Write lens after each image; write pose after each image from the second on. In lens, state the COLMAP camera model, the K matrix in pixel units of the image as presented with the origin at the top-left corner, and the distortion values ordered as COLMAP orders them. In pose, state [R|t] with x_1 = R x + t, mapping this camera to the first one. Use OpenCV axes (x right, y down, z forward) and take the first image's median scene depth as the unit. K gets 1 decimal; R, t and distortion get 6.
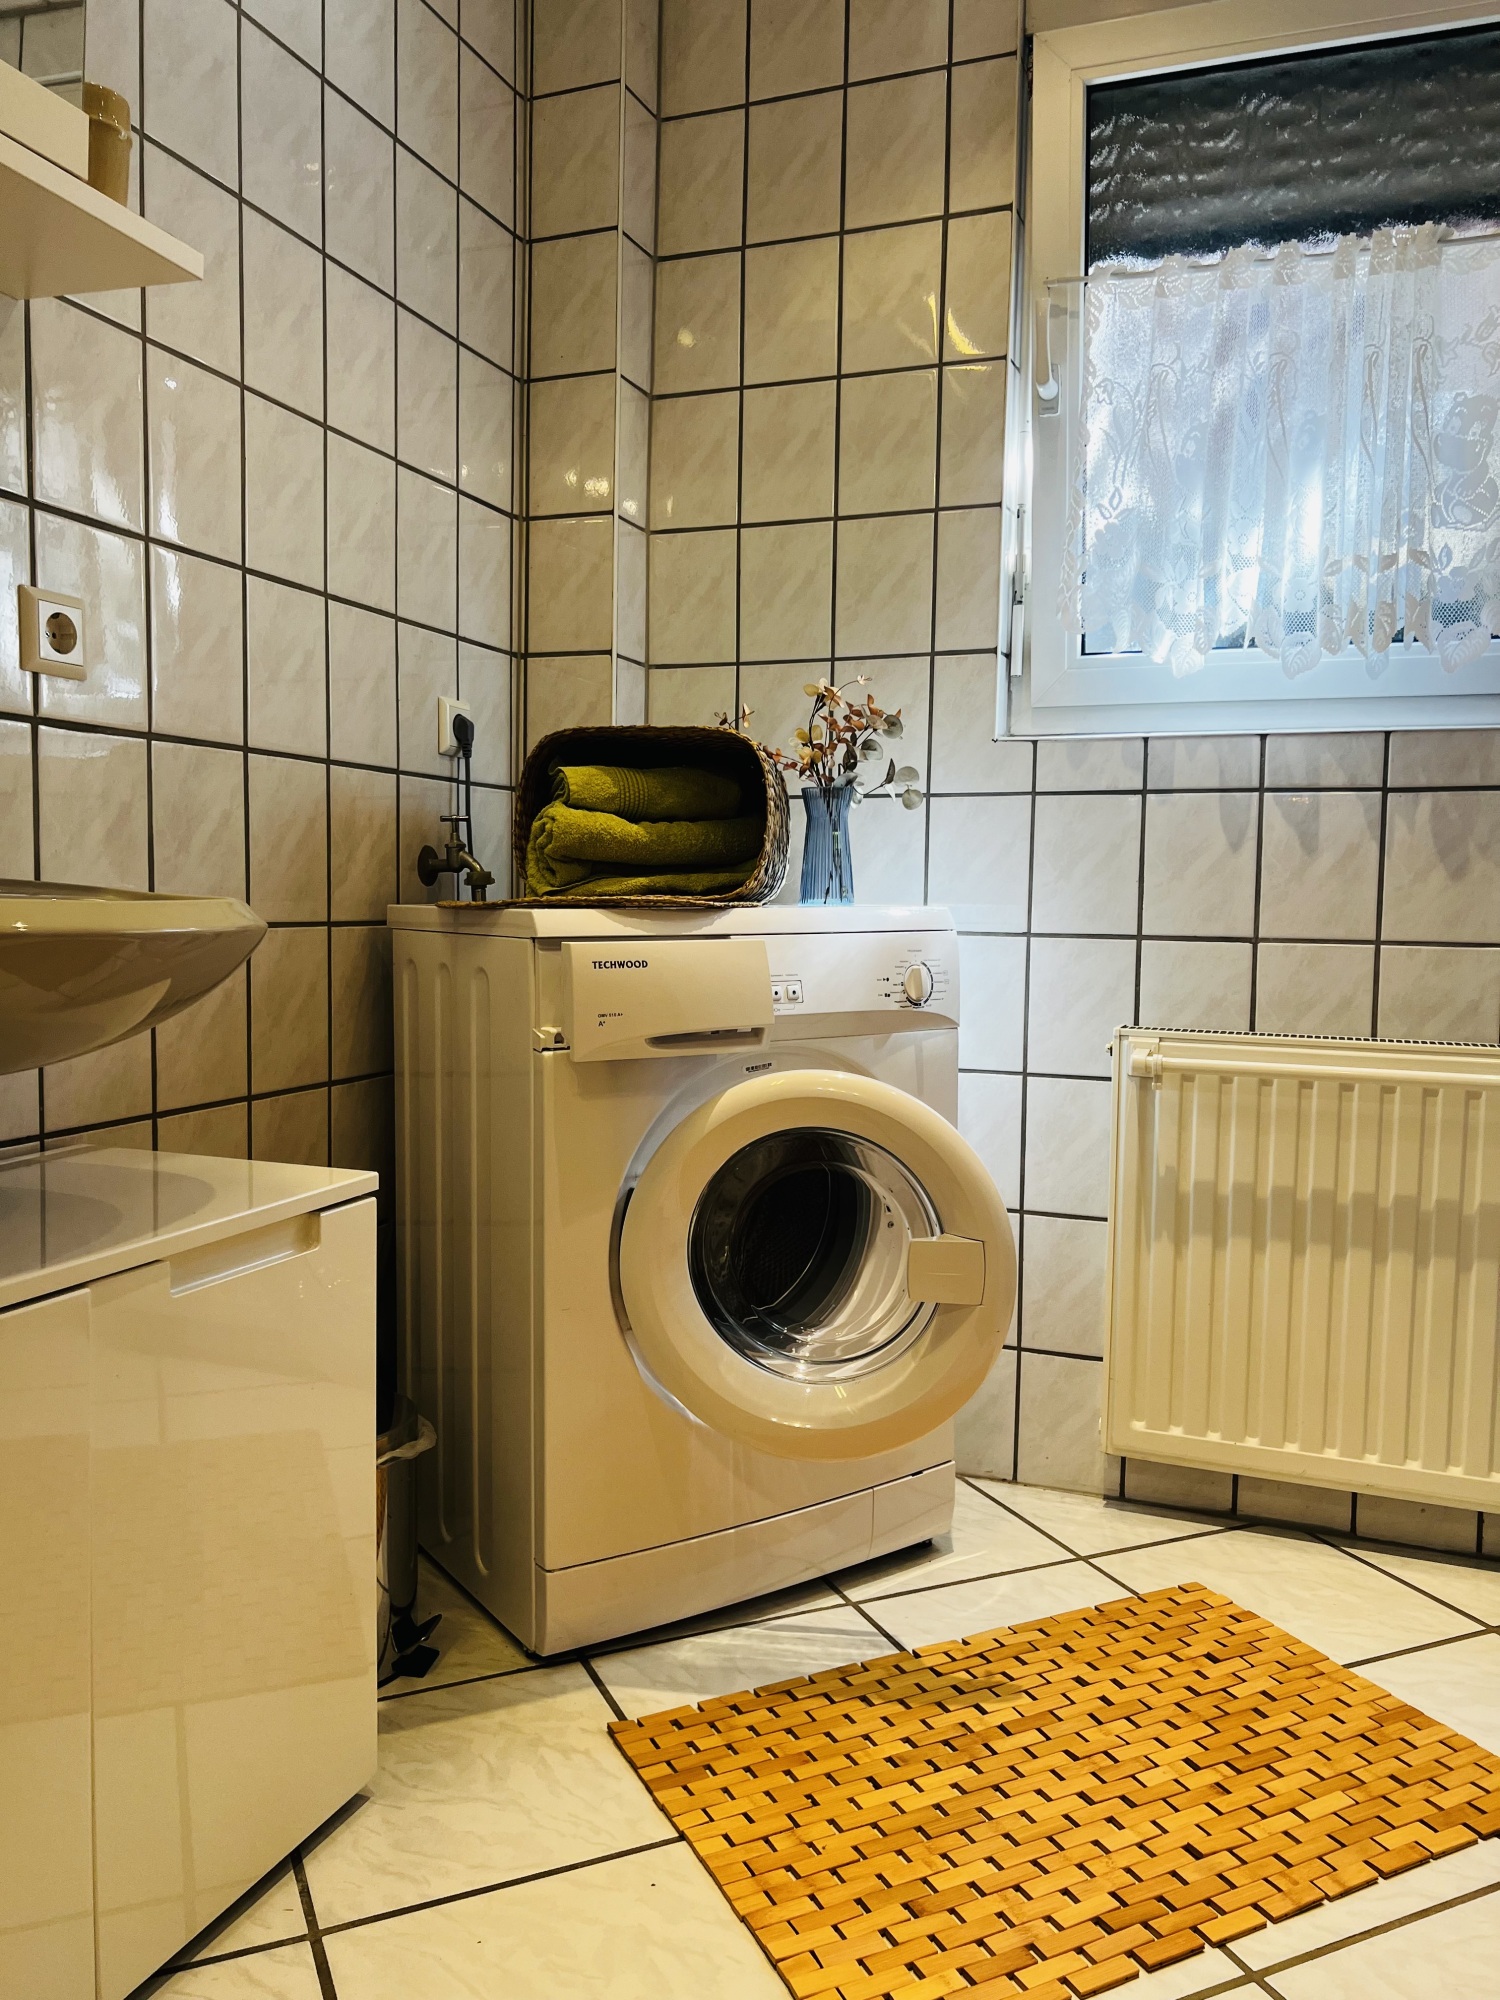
lens RADIAL K [[1504.4, 0, 749.7], [0, 1504.4, 1004.9], [0, 0, 1]] dist [0.015497, -0.009068]
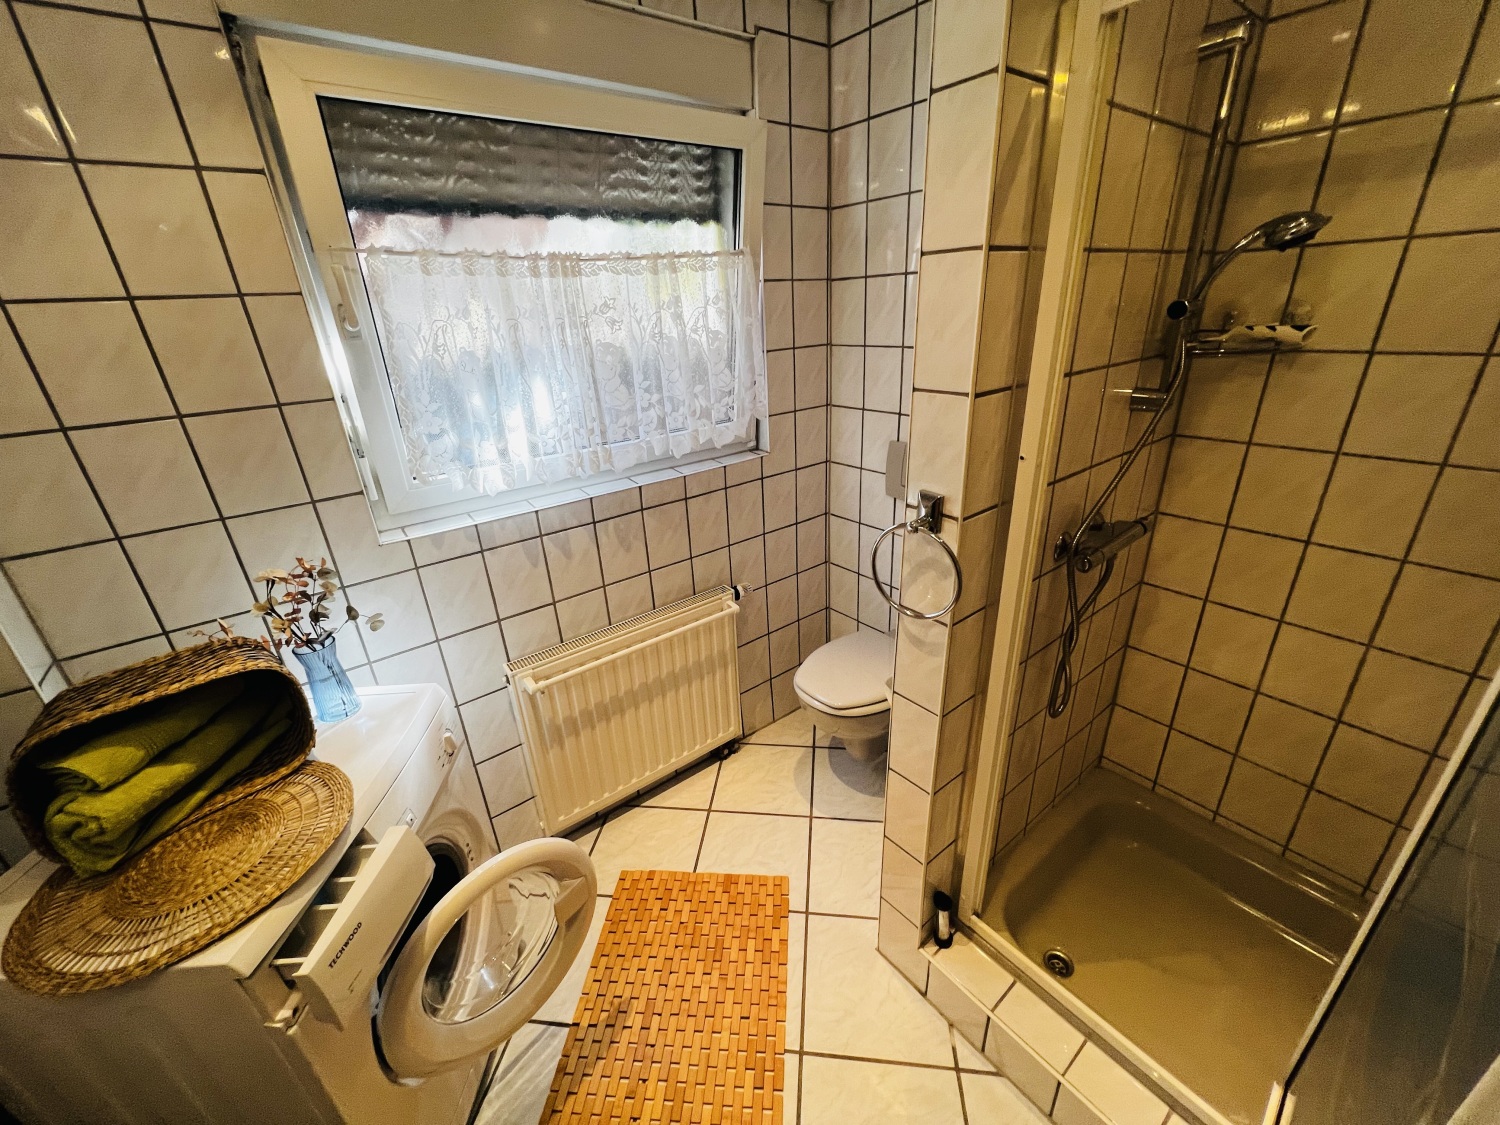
lens RADIAL K [[602.7, 0, 757.0], [0, 602.7, 557.7], [0, 0, 1]] dist [-0.000992, 0.000369]
pose [[0.510207, -0.372021, 0.775429, -0.148736], [0.107331, 0.922100, 0.371768, -0.396992], [-0.853328, -0.106451, 0.510391, 0.360420]]
